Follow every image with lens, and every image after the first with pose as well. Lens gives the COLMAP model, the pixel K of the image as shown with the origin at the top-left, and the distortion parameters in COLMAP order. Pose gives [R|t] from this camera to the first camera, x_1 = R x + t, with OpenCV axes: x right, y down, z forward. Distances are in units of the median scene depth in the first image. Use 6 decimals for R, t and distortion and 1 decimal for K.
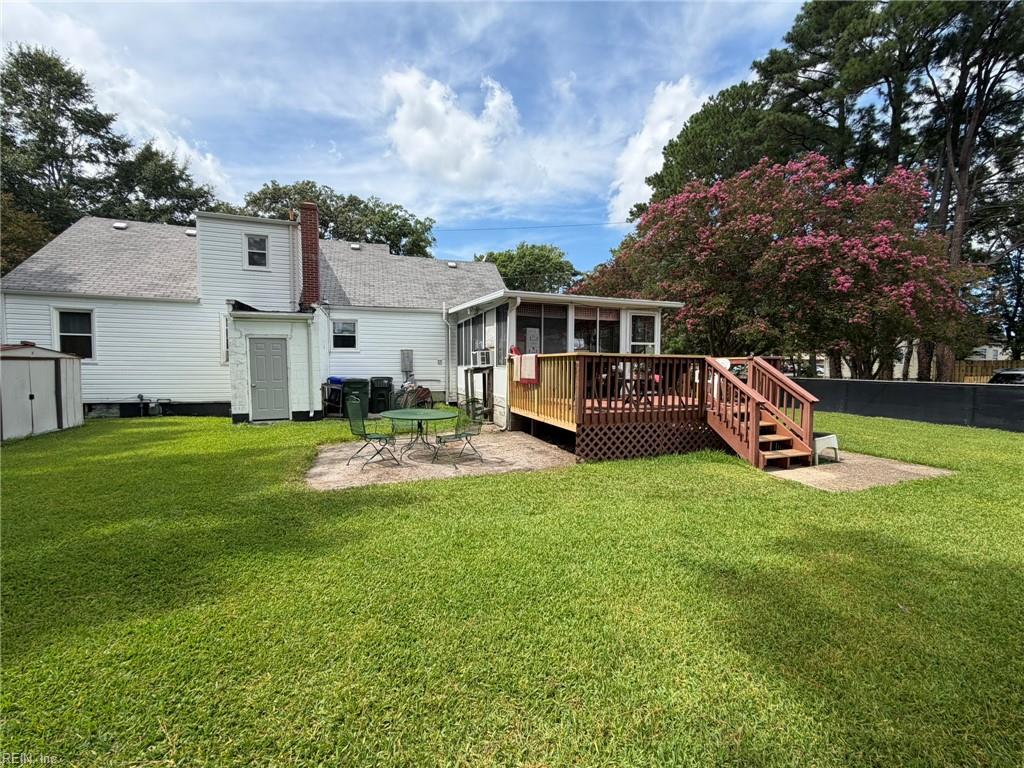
lens RADIAL K [[407.8, 0, 512.1], [0, 407.8, 382.7], [0, 0, 1]] dist [-0.003869, 0.000669]
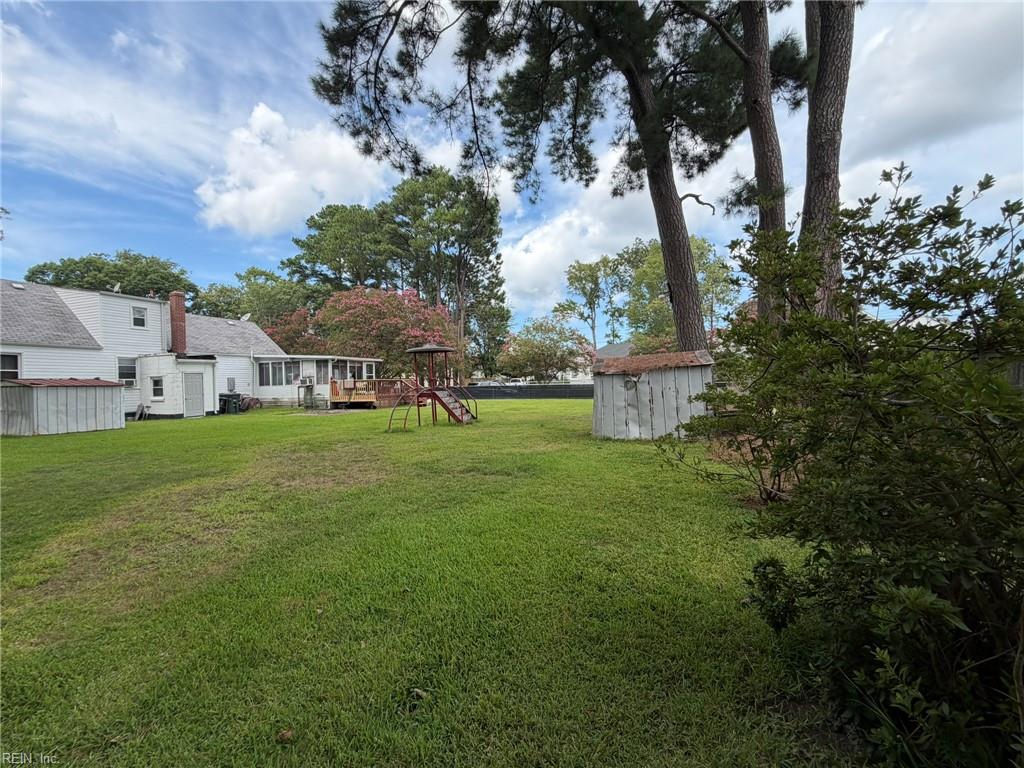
lens RADIAL K [[407.8, 0, 509.7], [0, 407.8, 379.7], [0, 0, 1]] dist [-0.003869, 0.000669]
pose [[0.620662, -0.016455, 0.783906, -1.126257], [0.059255, 0.997905, -0.025967, 0.055356], [-0.781836, 0.062567, 0.620337, -1.276350]]
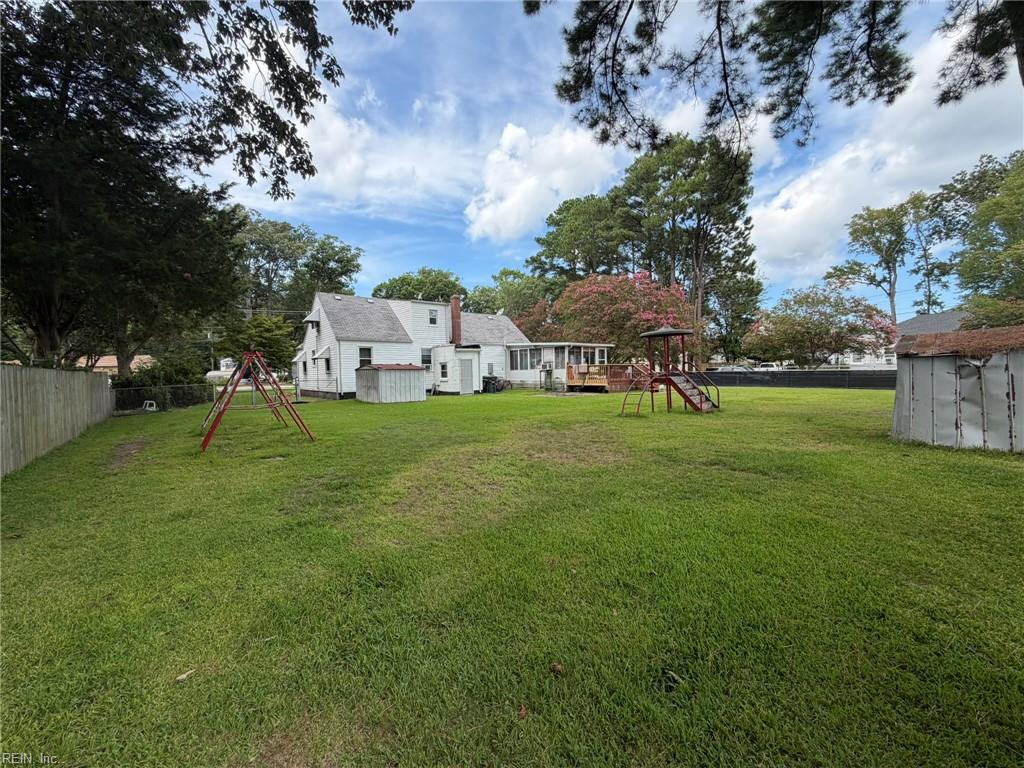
lens RADIAL K [[407.8, 0, 510.8], [0, 407.8, 380.9], [0, 0, 1]] dist [-0.003869, 0.000669]
pose [[0.937268, -0.032056, 0.347132, -1.138813], [0.039044, 0.999151, -0.013154, 0.054994], [-0.346416, 0.025882, 0.937724, -1.272228]]
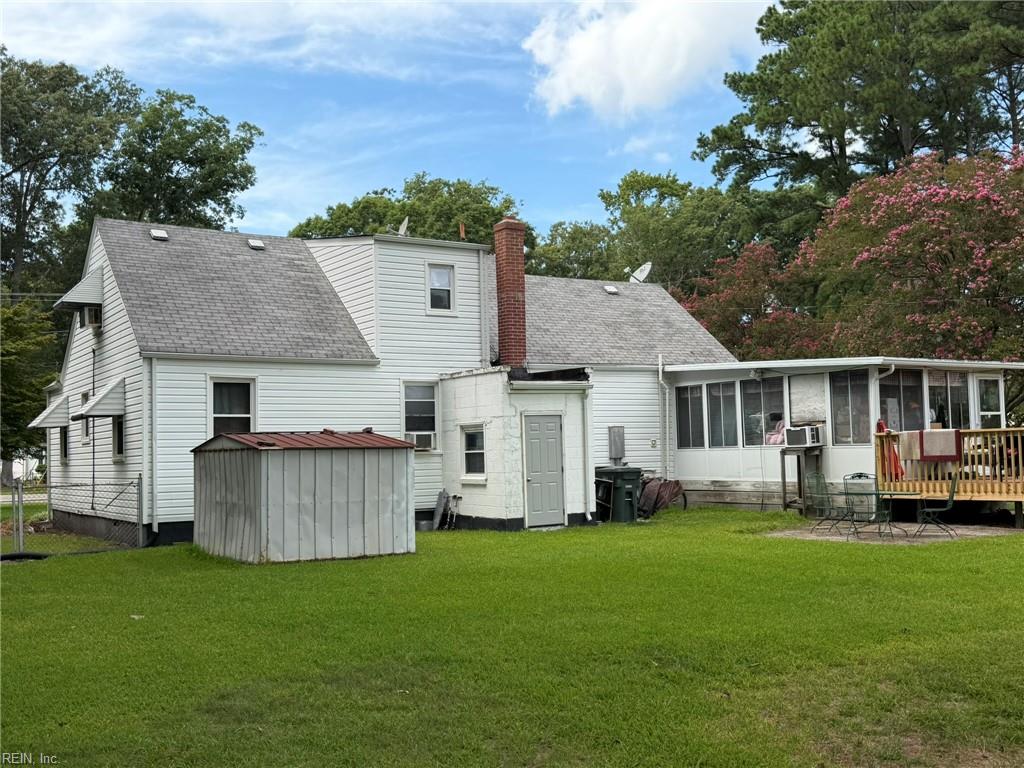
lens RADIAL K [[1067.4, 0, 511.5], [0, 1067.4, 381.7], [0, 0, 1]] dist [0.090157, 0.000000]
pose [[0.973486, -0.013369, 0.228357, -1.060351], [0.038537, 0.993607, -0.106116, 0.033776], [-0.225478, 0.112103, 0.967777, -0.859952]]
